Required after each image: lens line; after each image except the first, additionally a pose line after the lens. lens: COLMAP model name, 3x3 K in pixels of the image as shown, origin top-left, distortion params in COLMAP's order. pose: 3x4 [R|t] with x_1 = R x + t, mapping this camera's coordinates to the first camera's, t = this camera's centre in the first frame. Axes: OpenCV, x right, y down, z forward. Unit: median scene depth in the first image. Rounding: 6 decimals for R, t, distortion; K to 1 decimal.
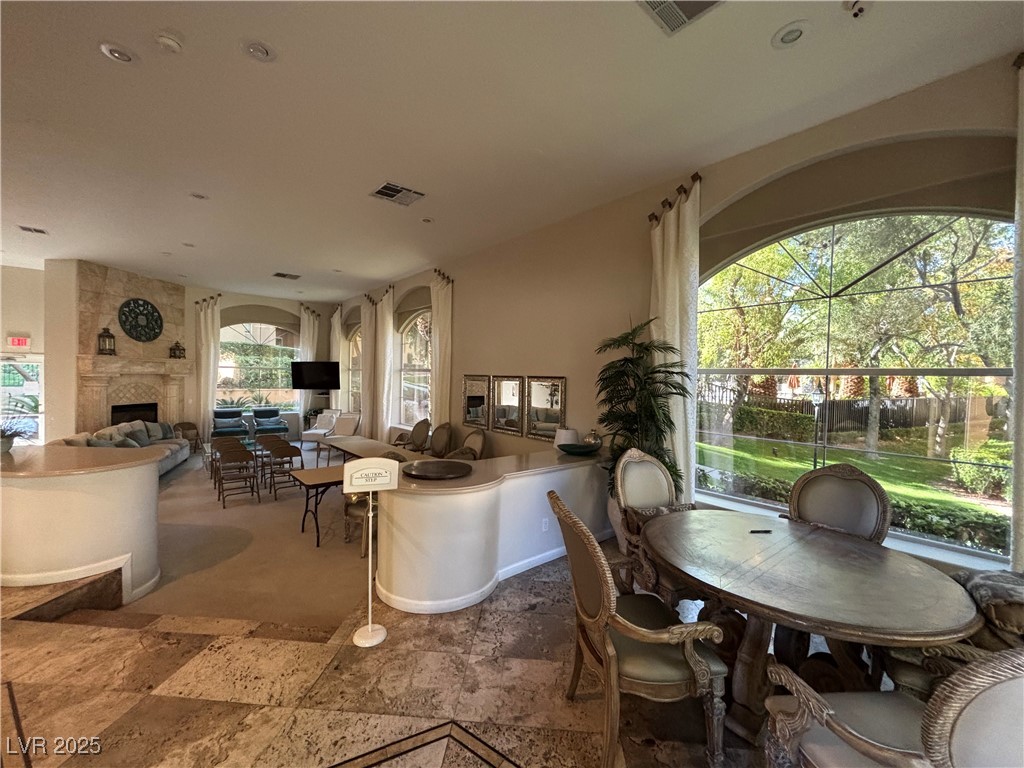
lens RADIAL K [[408.2, 0, 509.0], [0, 408.2, 385.6], [0, 0, 1]] dist [-0.008891, 0.000442]
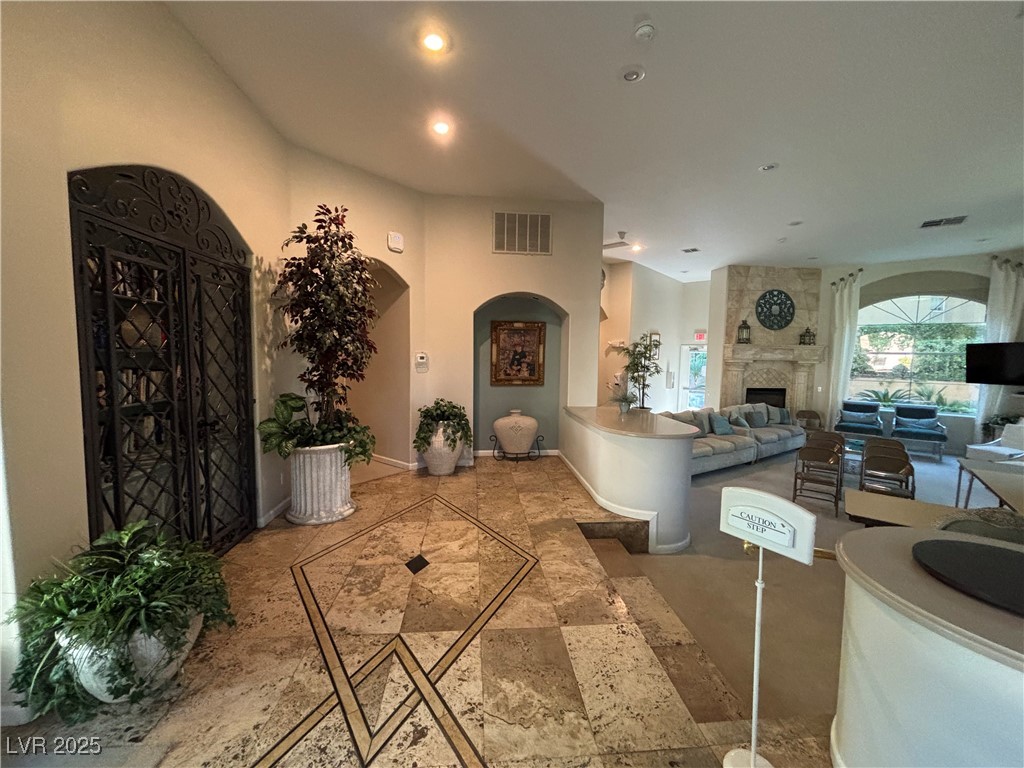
lens RADIAL K [[408.2, 0, 509.0], [0, 408.2, 385.6], [0, 0, 1]] dist [-0.008891, 0.000442]
pose [[0.154323, 0.060303, -0.986178, 0.047940], [-0.033041, 0.997892, 0.055849, 0.000565], [0.987468, 0.023965, 0.155991, 0.146533]]
